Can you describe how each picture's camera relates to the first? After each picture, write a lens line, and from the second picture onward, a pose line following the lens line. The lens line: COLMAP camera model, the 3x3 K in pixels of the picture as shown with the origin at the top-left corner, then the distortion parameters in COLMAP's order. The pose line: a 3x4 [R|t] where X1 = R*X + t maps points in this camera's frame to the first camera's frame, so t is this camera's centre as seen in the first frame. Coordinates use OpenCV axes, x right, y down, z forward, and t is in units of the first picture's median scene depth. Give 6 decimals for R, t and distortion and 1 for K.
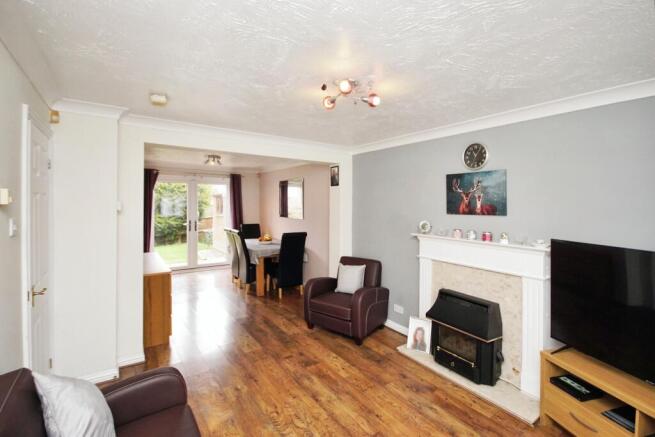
lens RADIAL K [[293.9, 0, 323.4], [0, 293.9, 218.8], [0, 0, 1]] dist [0.001880, 0.000043]
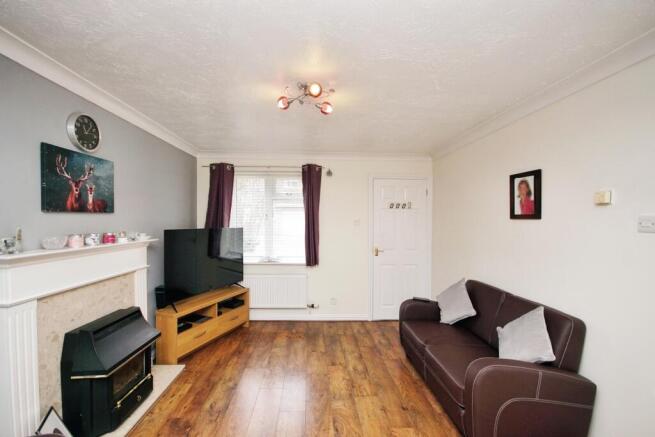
lens RADIAL K [[293.9, 0, 321.5], [0, 293.9, 215.6], [0, 0, 1]] dist [0.001880, 0.000043]
pose [[-0.857450, -0.007807, 0.514508, -0.386409], [0.010844, 0.999389, 0.033237, -0.024733], [-0.514453, 0.034078, -0.856841, 1.384733]]
